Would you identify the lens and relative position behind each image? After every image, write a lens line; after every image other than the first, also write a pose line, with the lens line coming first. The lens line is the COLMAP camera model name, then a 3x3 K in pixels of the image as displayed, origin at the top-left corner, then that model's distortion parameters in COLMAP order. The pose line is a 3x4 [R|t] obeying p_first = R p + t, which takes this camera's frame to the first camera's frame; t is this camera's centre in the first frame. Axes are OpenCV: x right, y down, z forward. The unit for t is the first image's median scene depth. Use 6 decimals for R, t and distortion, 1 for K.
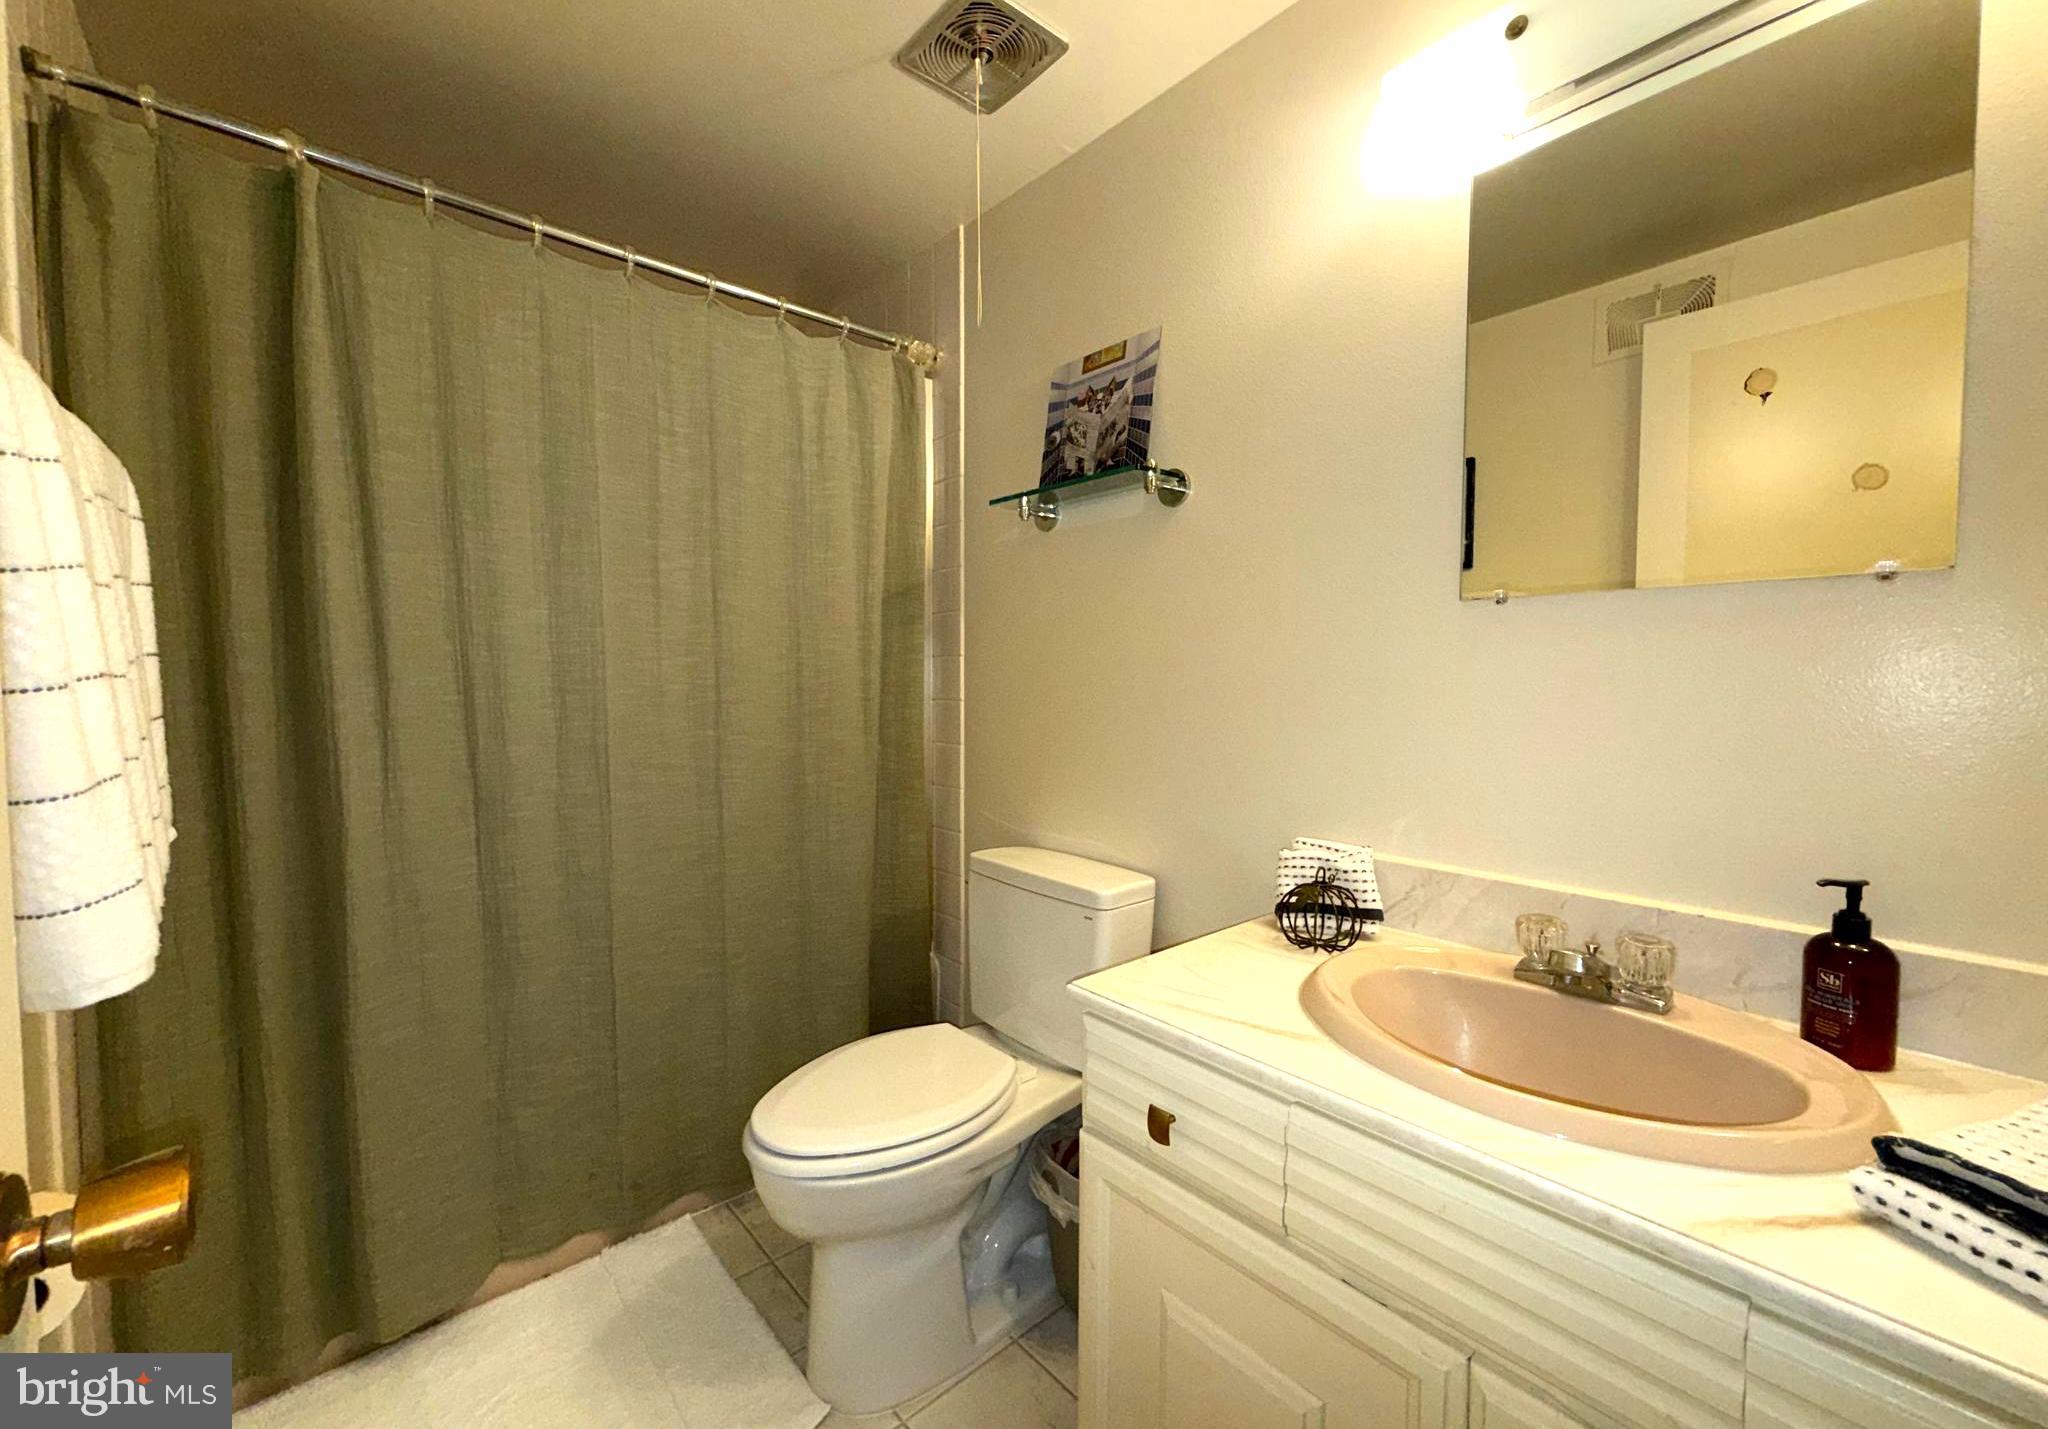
lens RADIAL K [[817.2, 0, 1019.4], [0, 817.2, 720.0], [0, 0, 1]] dist [-0.000192, -0.000935]
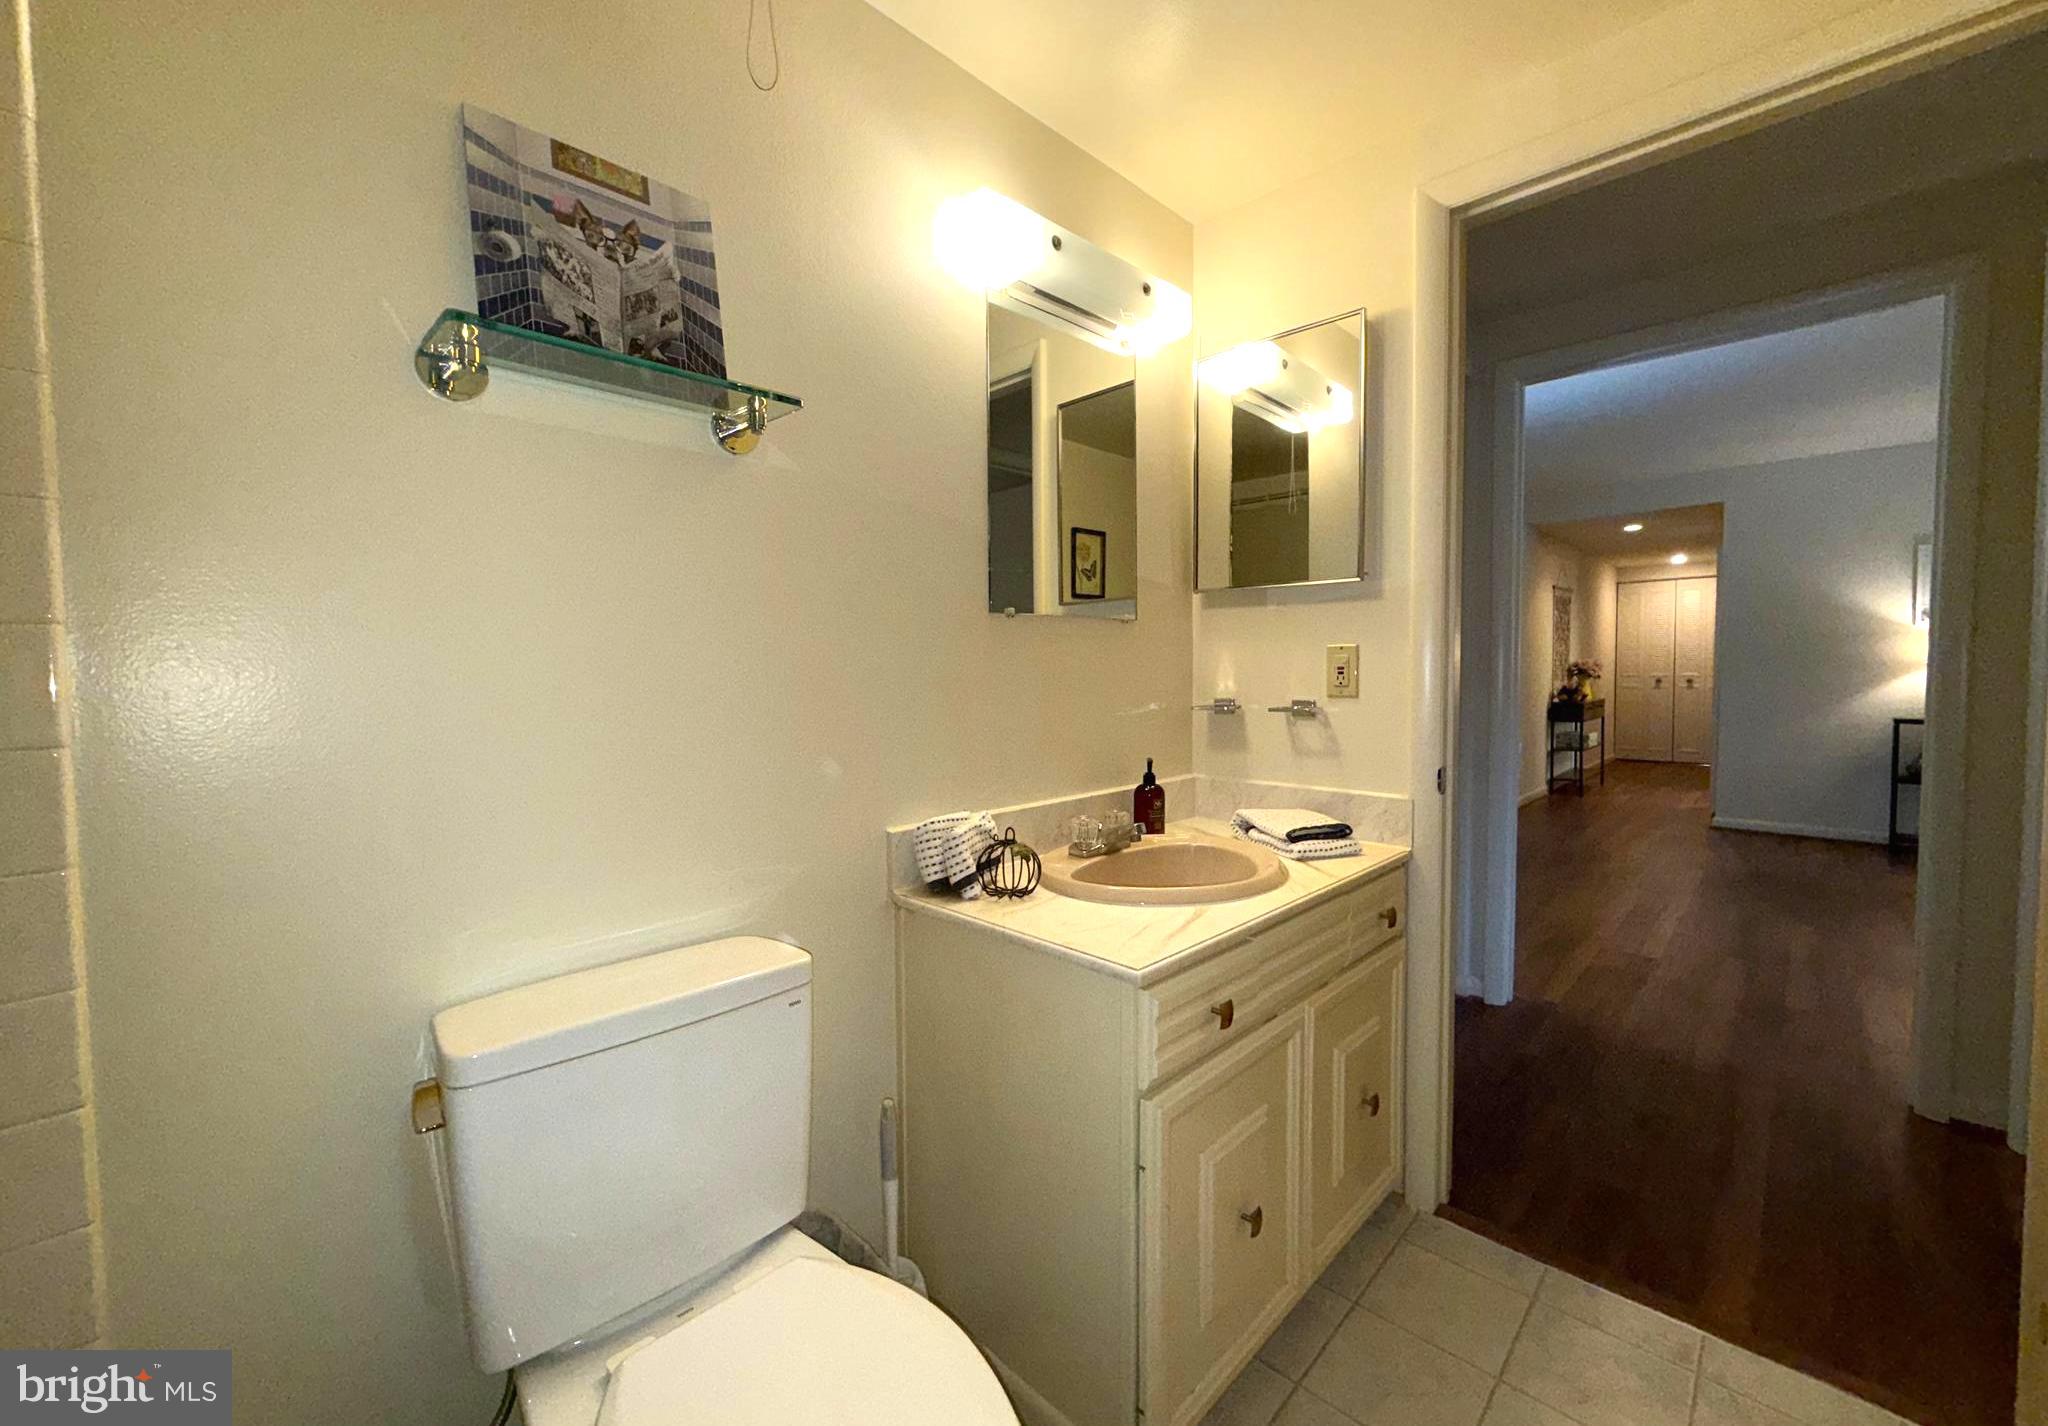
lens RADIAL K [[817.2, 0, 1018.3], [0, 817.2, 700.8], [0, 0, 1]] dist [-0.000192, -0.000935]
pose [[-0.070157, -0.050000, 0.996282, -0.593002], [0.051590, 0.997225, 0.053680, -0.050368], [-0.996201, 0.055165, -0.067382, 0.761523]]
